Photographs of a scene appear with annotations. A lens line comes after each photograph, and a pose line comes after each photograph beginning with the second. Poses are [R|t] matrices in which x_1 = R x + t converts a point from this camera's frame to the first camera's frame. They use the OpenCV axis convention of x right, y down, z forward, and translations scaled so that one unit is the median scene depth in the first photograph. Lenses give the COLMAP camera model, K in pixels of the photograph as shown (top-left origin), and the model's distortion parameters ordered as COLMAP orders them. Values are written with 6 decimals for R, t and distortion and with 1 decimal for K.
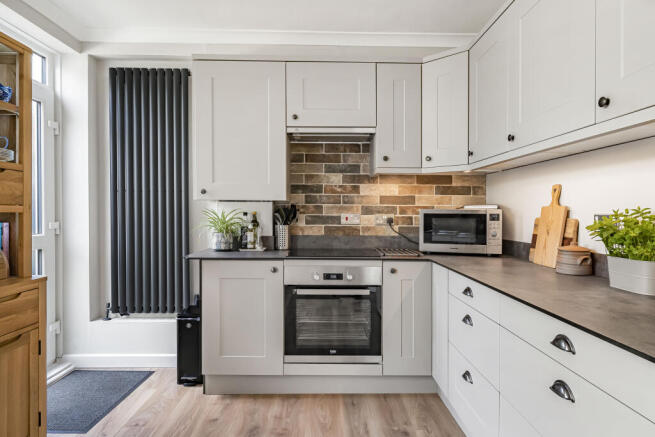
lens RADIAL K [[391.7, 0, 328.0], [0, 391.7, 216.6], [0, 0, 1]] dist [0.002721, -0.000004]
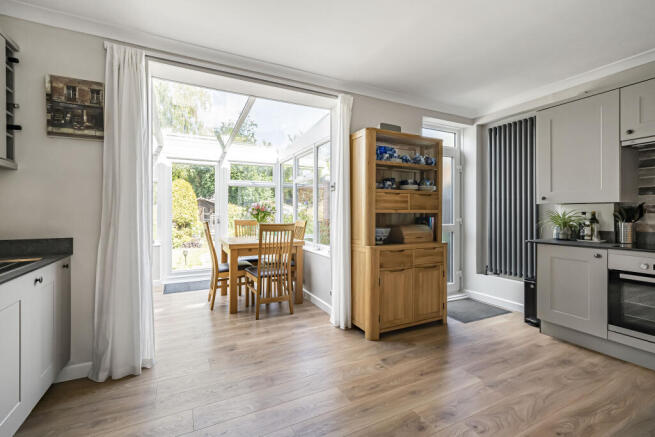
lens RADIAL K [[295.5, 0, 327.5], [0, 295.5, 218.5], [0, 0, 1]] dist [-0.000220, 0.000037]
pose [[0.450215, 0.010830, -0.892854, 0.296570], [-0.003370, 0.999940, 0.010429, 0.003478], [0.892914, -0.001687, 0.450225, -0.220708]]
